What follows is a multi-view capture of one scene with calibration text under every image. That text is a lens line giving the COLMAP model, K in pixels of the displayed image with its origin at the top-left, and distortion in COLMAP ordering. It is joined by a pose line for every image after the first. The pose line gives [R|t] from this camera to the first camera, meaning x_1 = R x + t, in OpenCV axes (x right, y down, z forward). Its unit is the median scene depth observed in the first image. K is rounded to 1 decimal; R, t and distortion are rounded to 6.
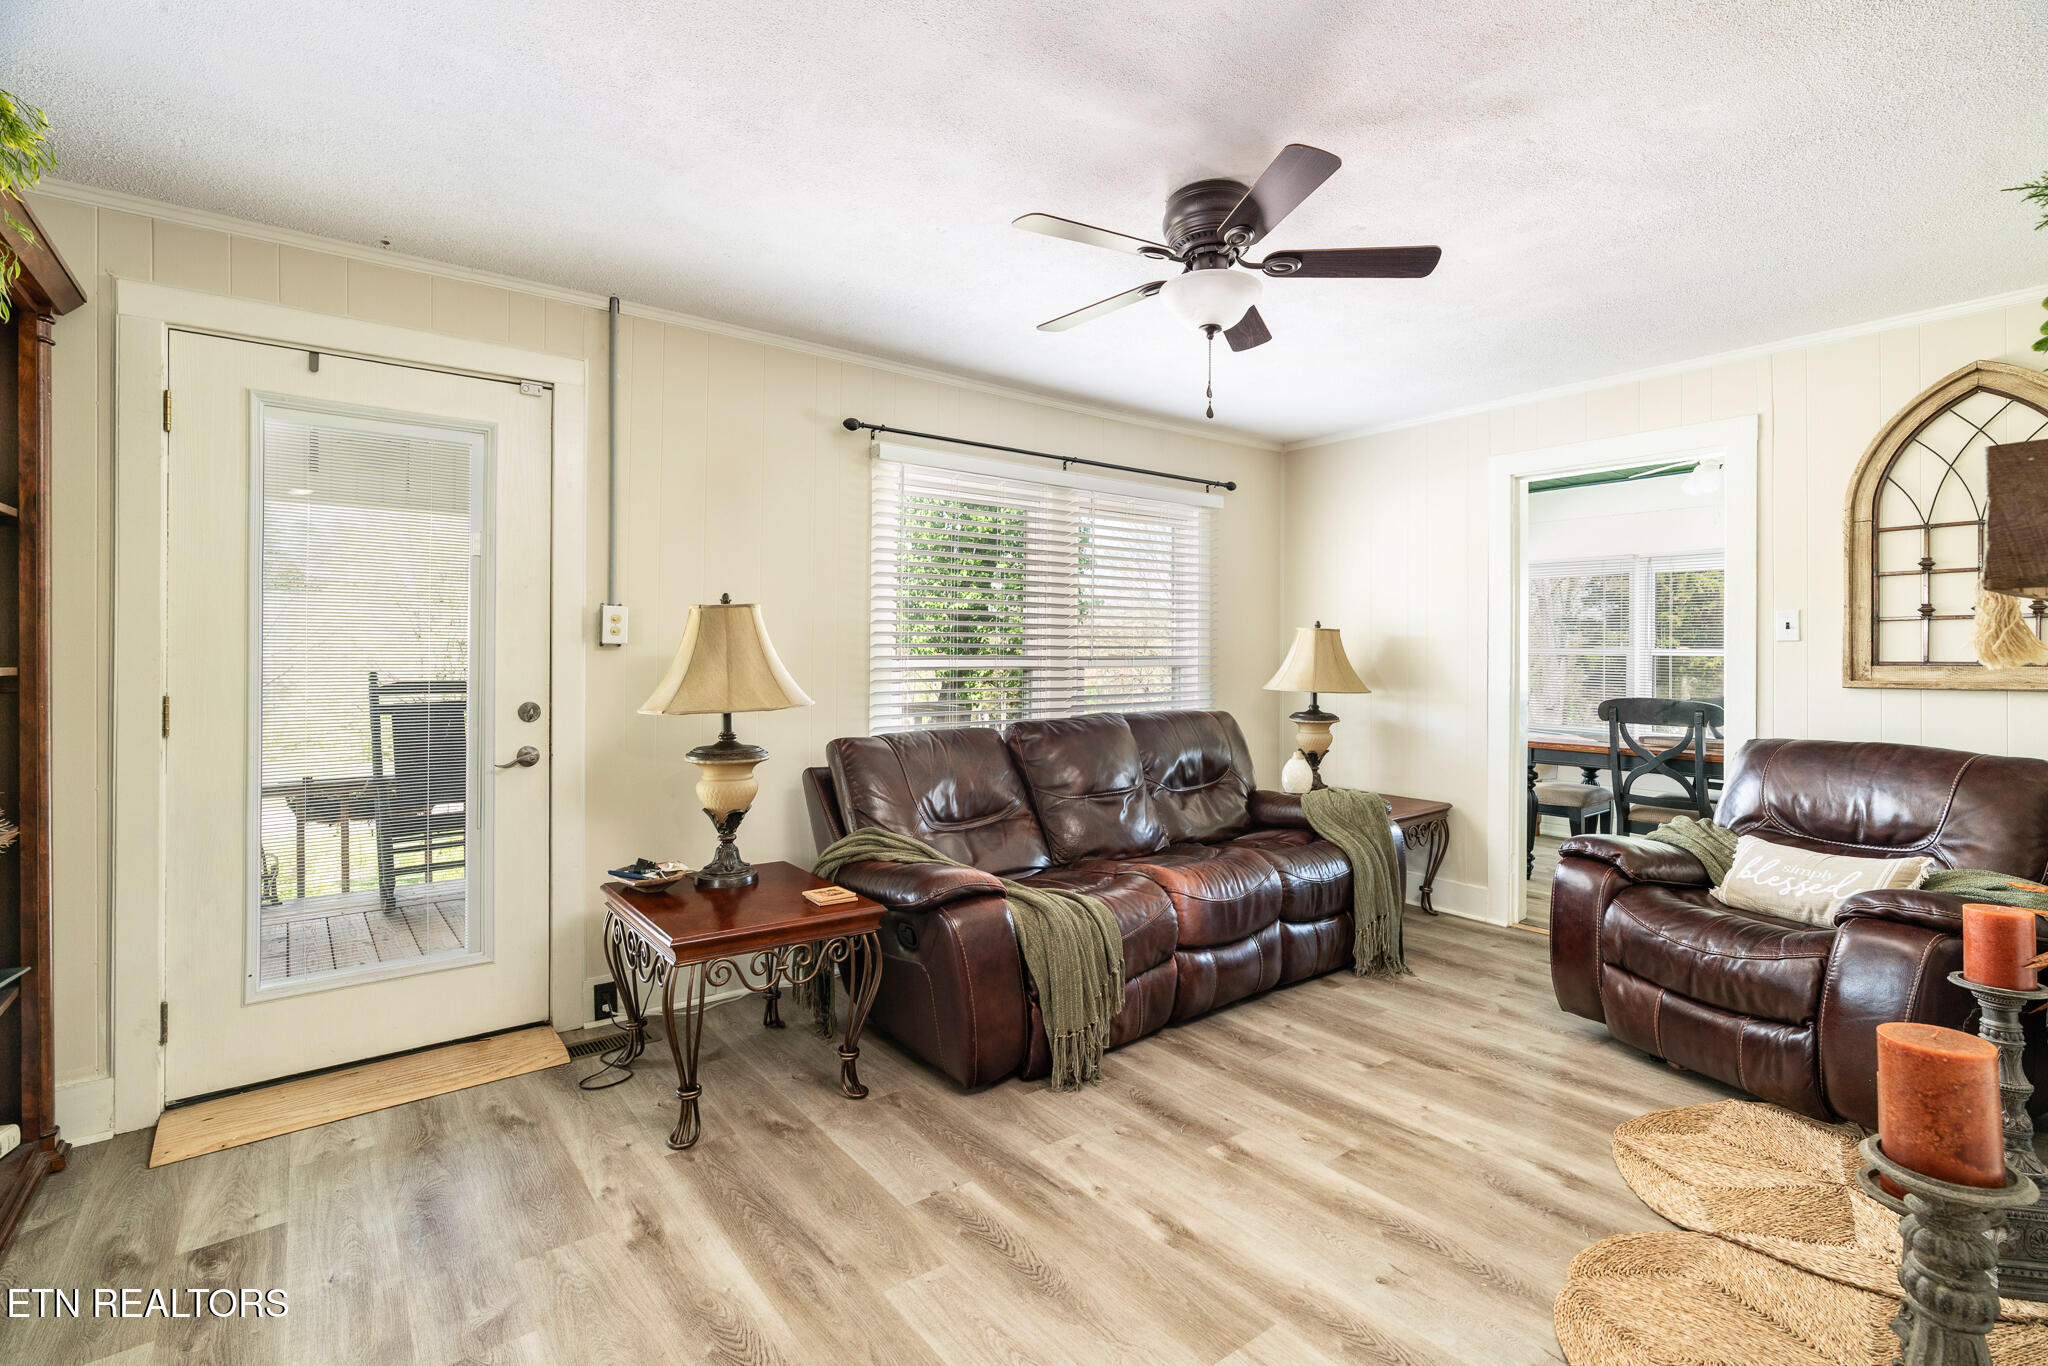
lens RADIAL K [[918.2, 0, 986.0], [0, 918.2, 641.2], [0, 0, 1]] dist [0.000405, -0.000061]
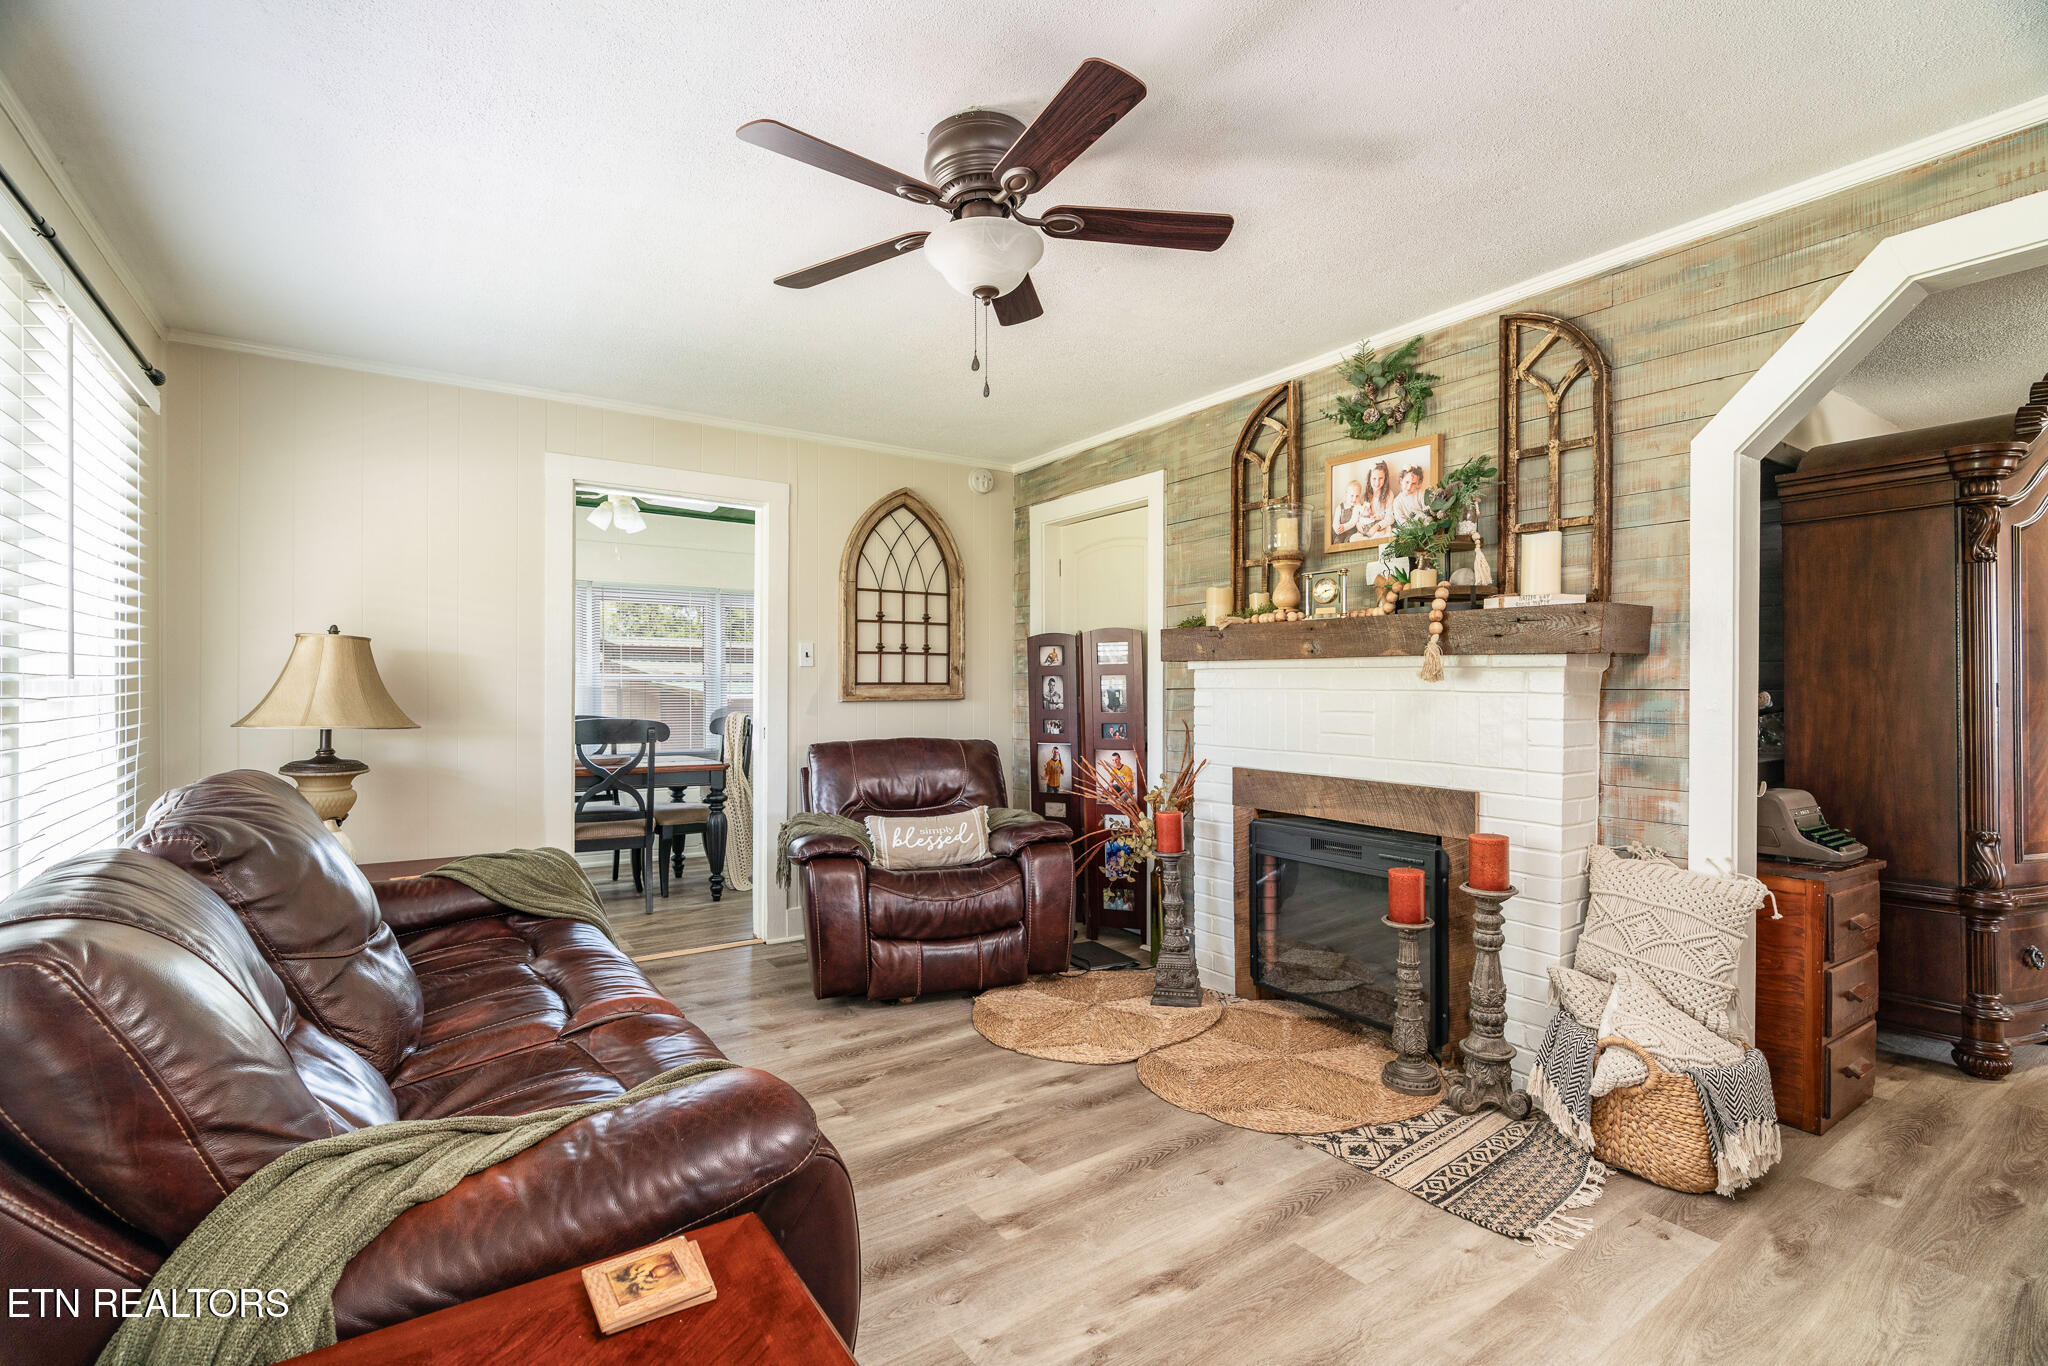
lens RADIAL K [[941.7, 0, 1018.6], [0, 941.7, 676.3], [0, 0, 1]] dist [-0.071579, 0.029540]
pose [[0.035373, 0.012984, 0.999290, -0.549667], [-0.006866, 0.999895, -0.012748, 0.035429], [-0.999351, -0.006410, 0.035459, 0.847731]]
